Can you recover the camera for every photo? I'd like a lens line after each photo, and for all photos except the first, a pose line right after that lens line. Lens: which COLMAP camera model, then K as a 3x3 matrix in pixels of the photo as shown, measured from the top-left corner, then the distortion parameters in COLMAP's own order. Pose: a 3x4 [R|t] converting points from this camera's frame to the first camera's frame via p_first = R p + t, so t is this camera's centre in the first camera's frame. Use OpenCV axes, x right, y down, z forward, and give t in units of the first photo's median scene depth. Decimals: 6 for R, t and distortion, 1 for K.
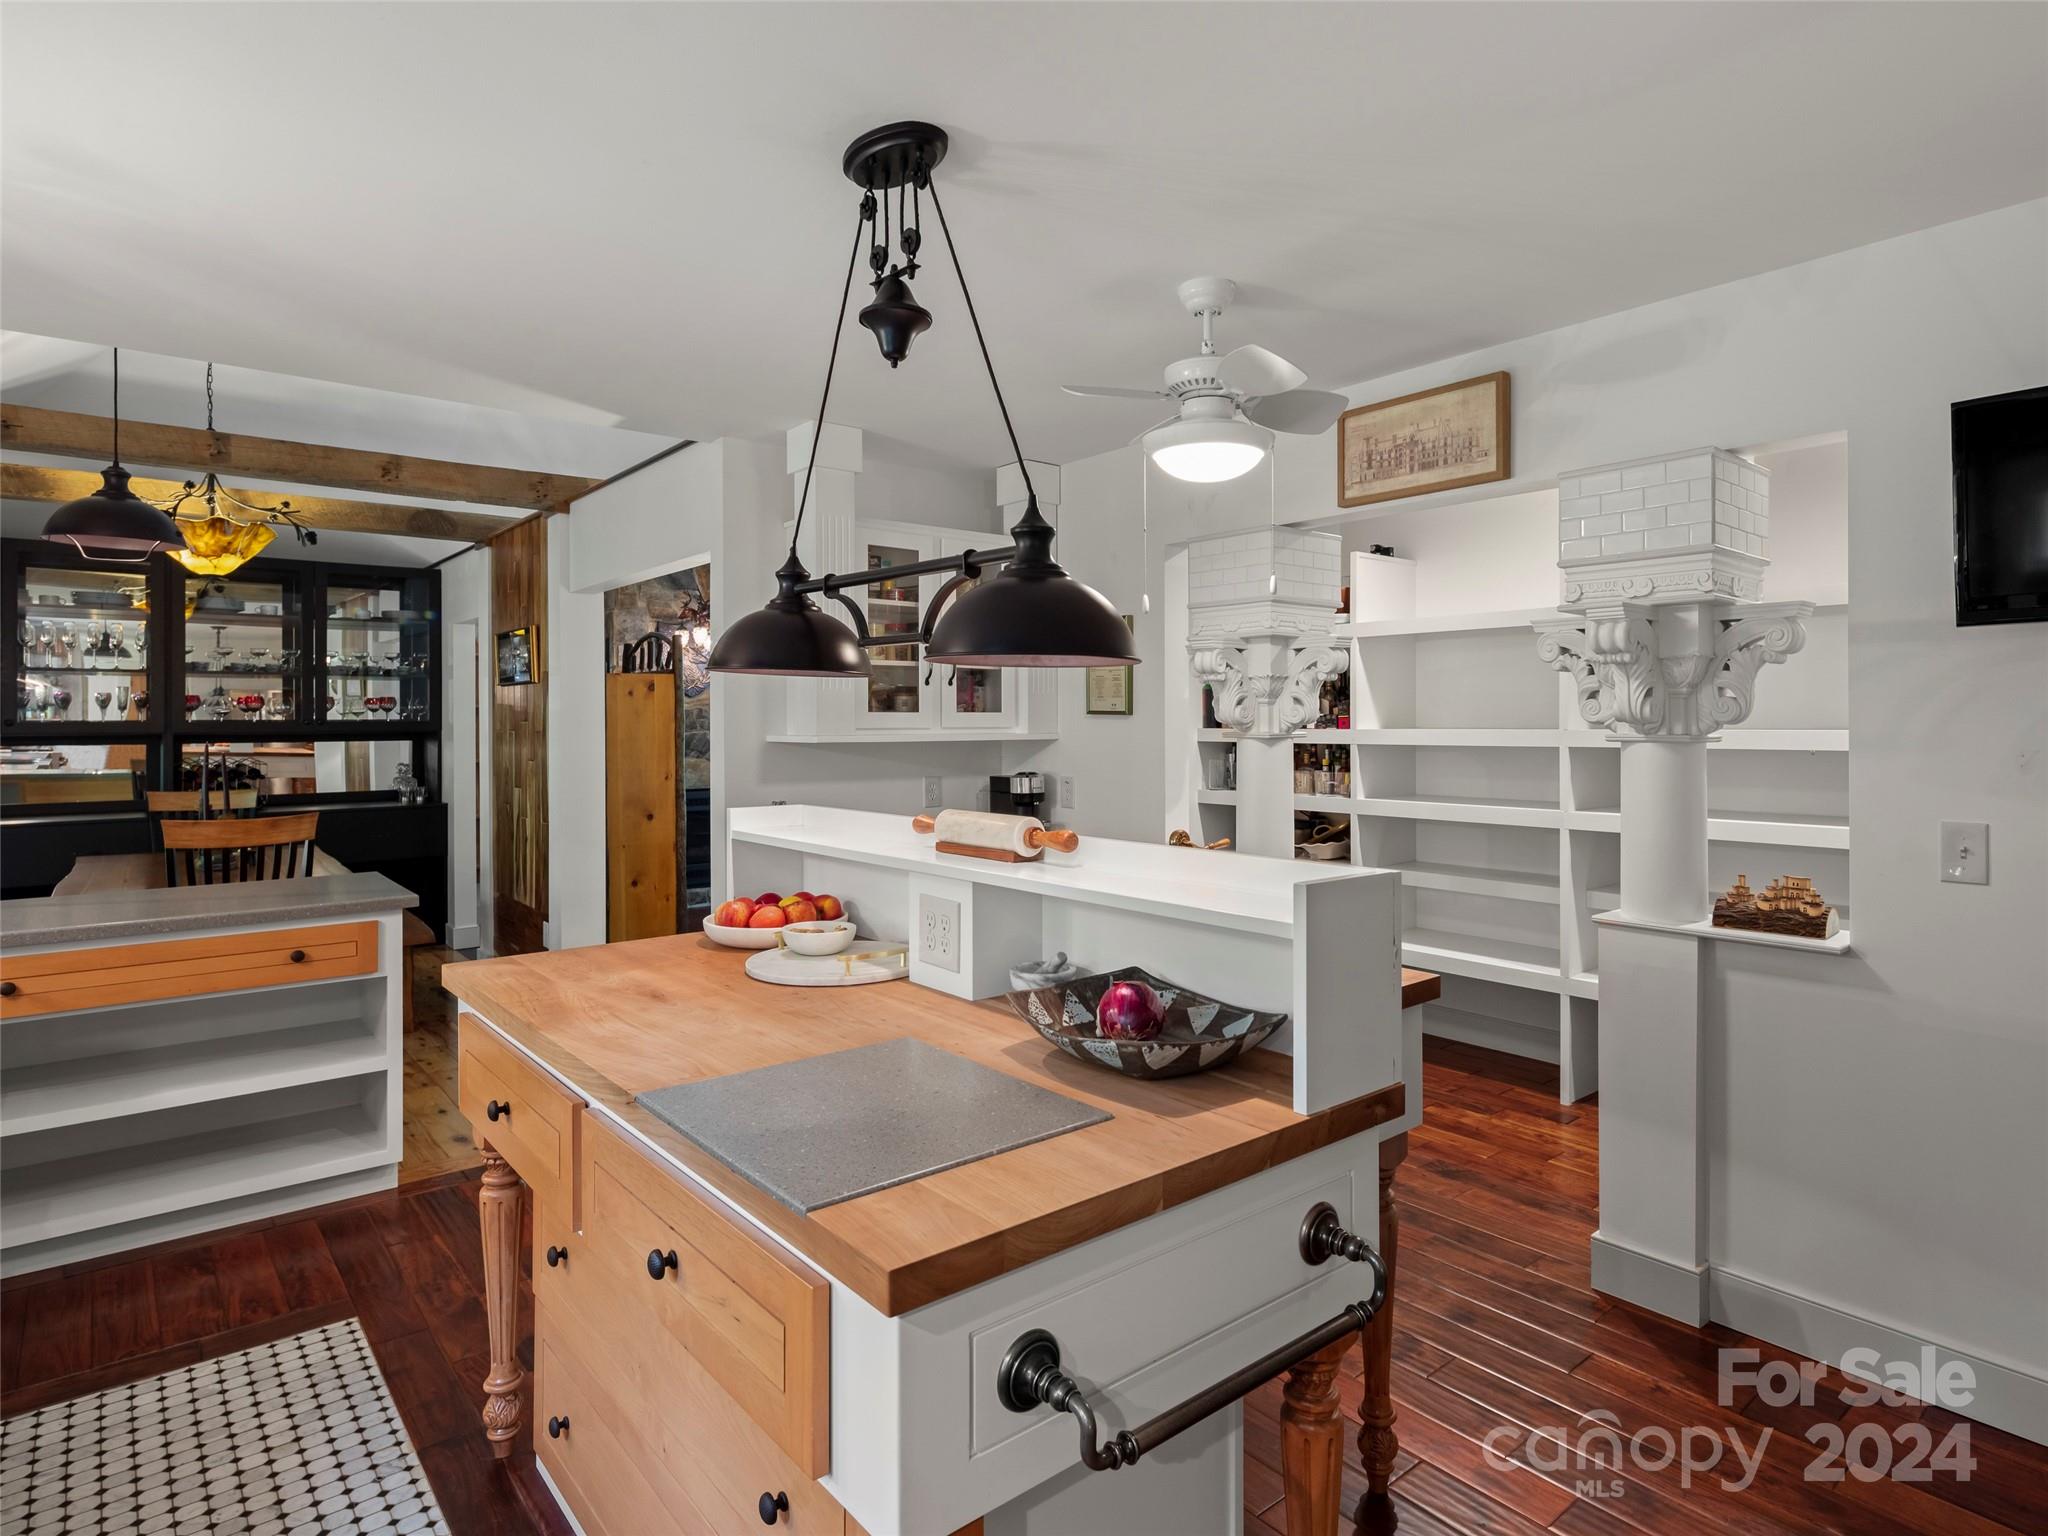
lens RADIAL K [[1130.0, 0, 1089.3], [0, 1130.0, 722.1], [0, 0, 1]] dist [0.012303, -0.007408]
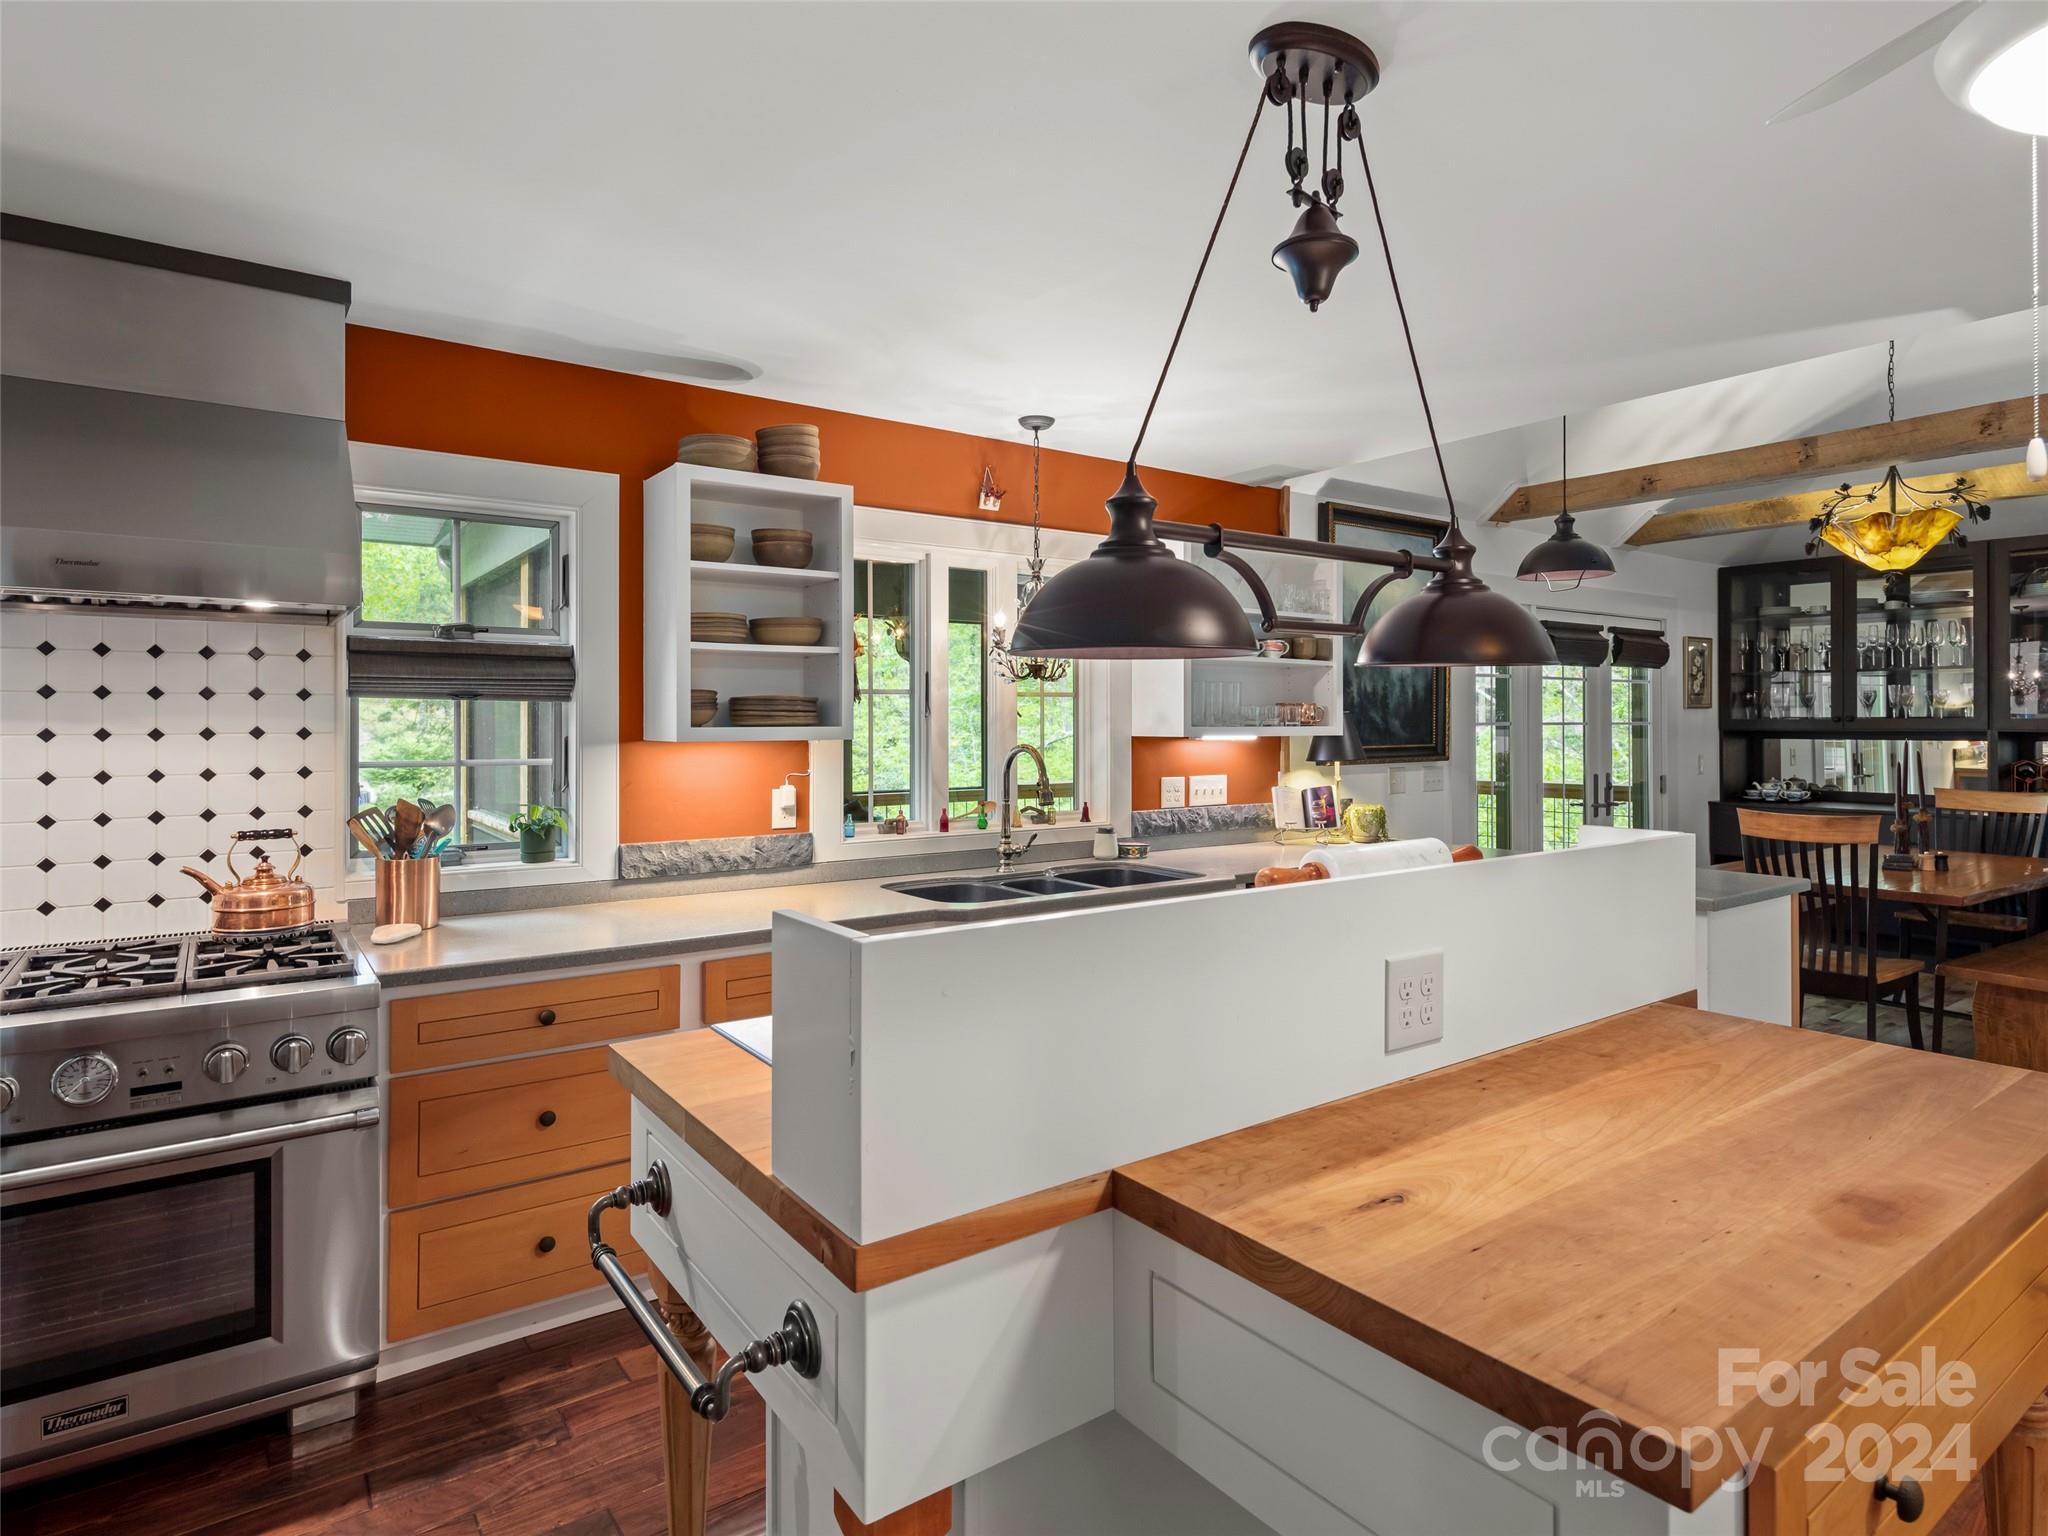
lens RADIAL K [[1130.0, 0, 1031.6], [0, 1130.0, 714.1], [0, 0, 1]] dist [0.012303, -0.007408]
pose [[-0.088644, -0.004102, -0.996055, 0.422367], [0.002038, 0.999989, -0.004300, -0.002725], [0.996061, -0.002411, -0.088635, 0.521817]]
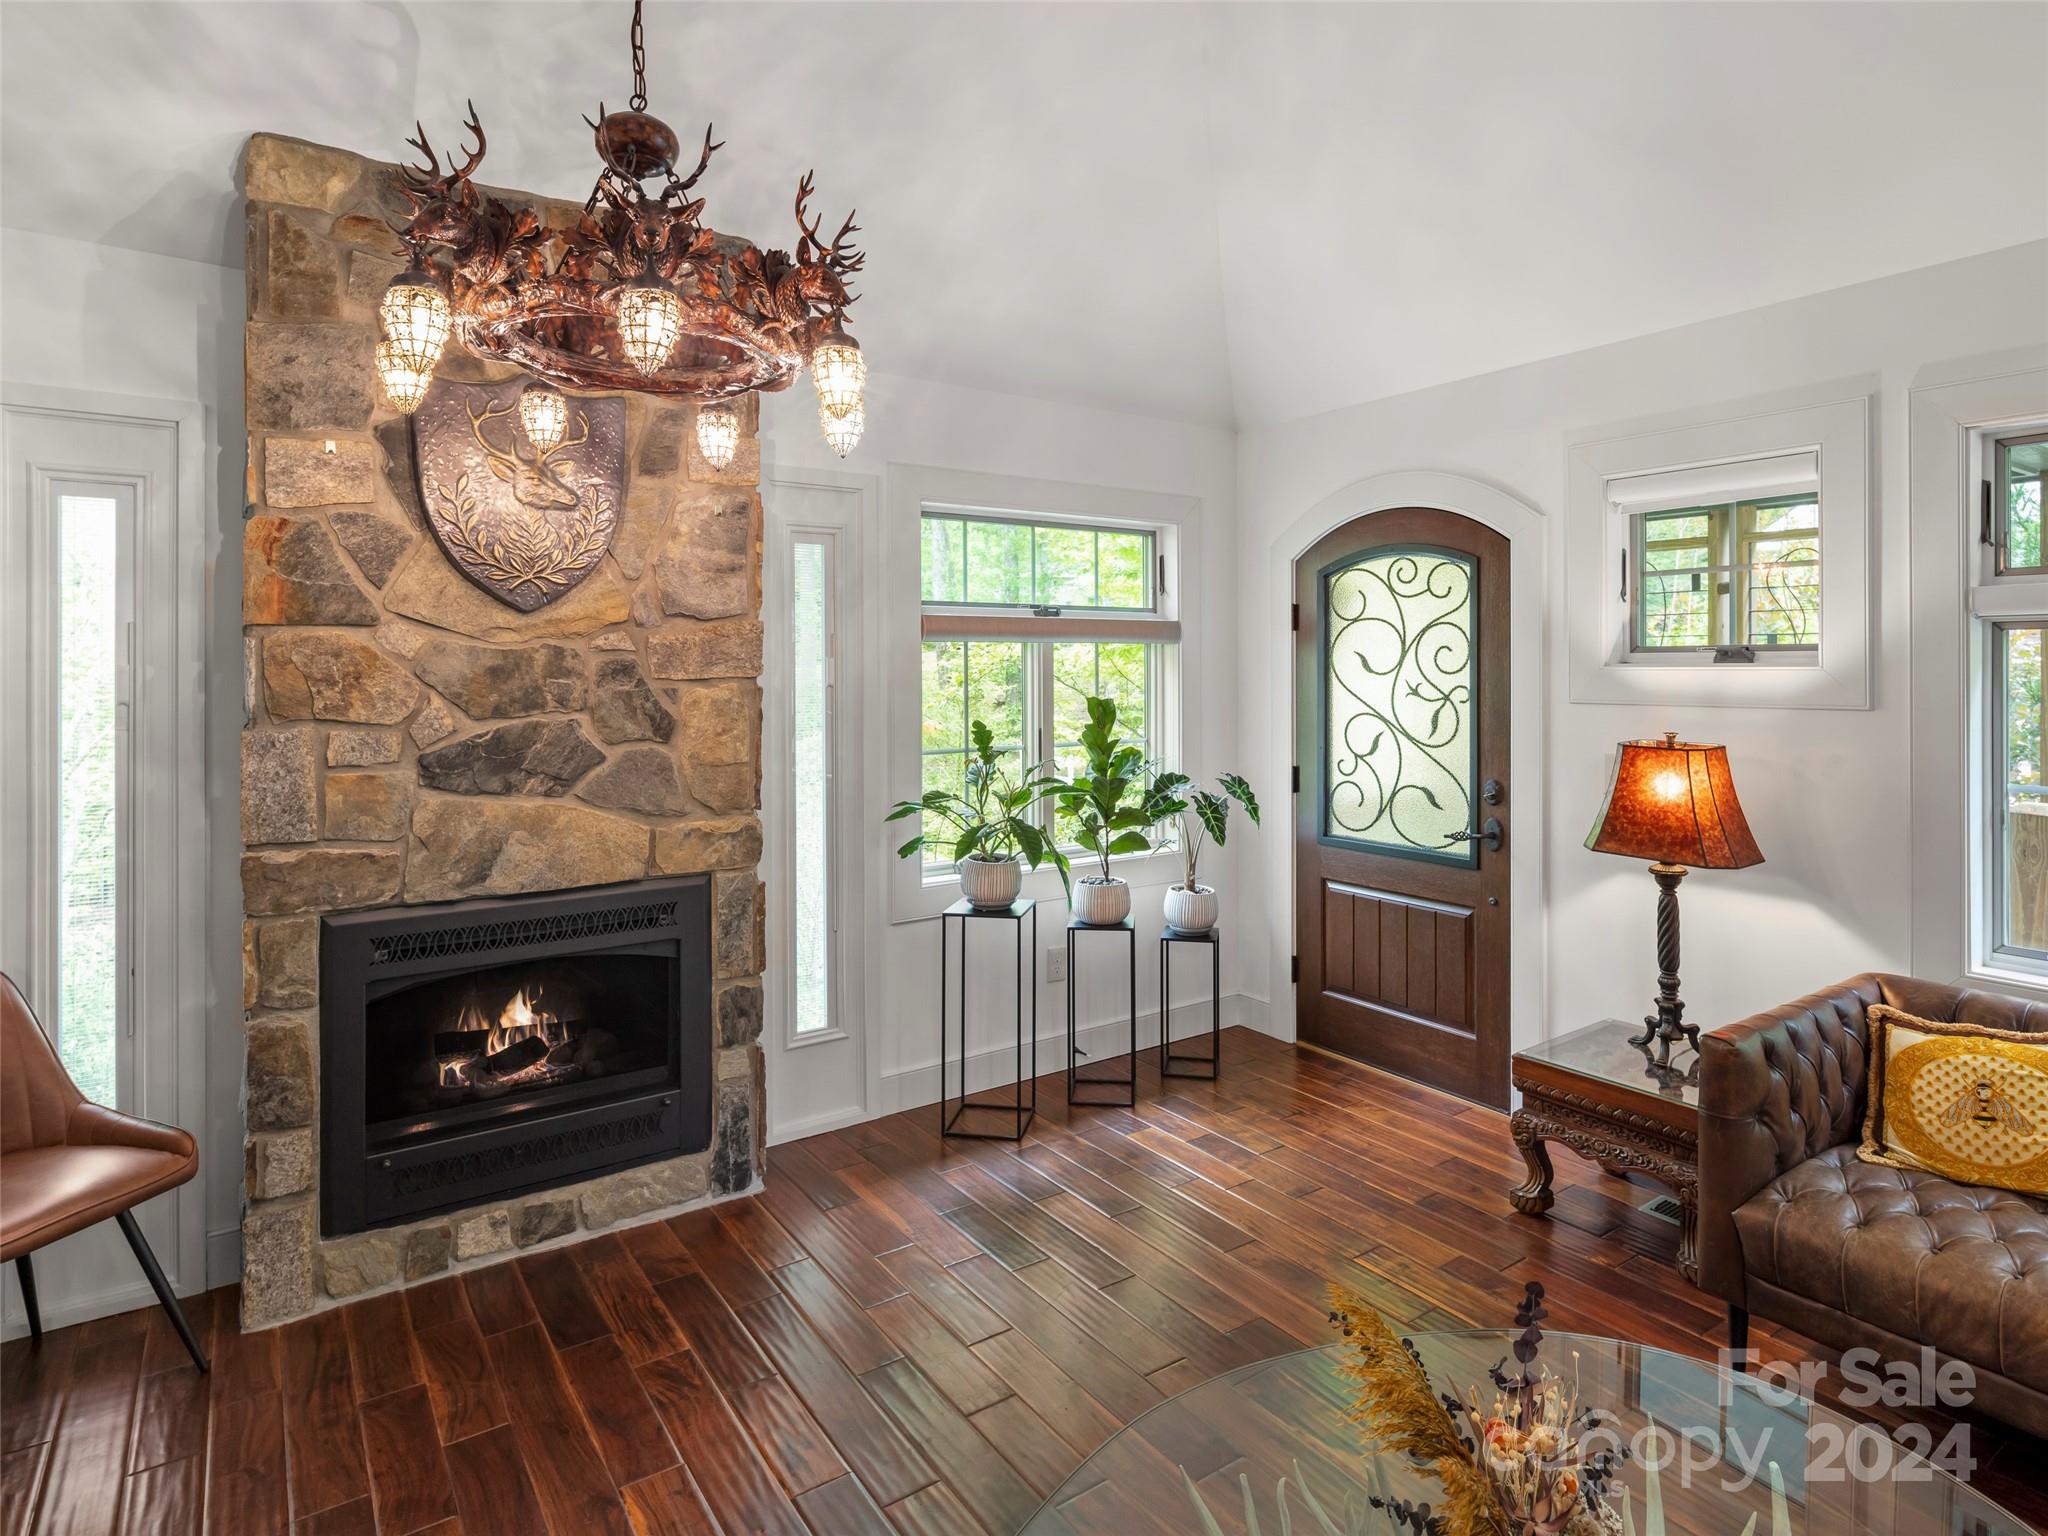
lens RADIAL K [[1130.0, 0, 1034.1], [0, 1130.0, 666.7], [0, 0, 1]] dist [0.012303, -0.007408]
pose [[0.994137, 0.001310, -0.108123, -0.442167], [-0.001159, 0.999998, 0.001455, -0.018355], [0.108125, -0.001321, 0.994136, 1.783059]]
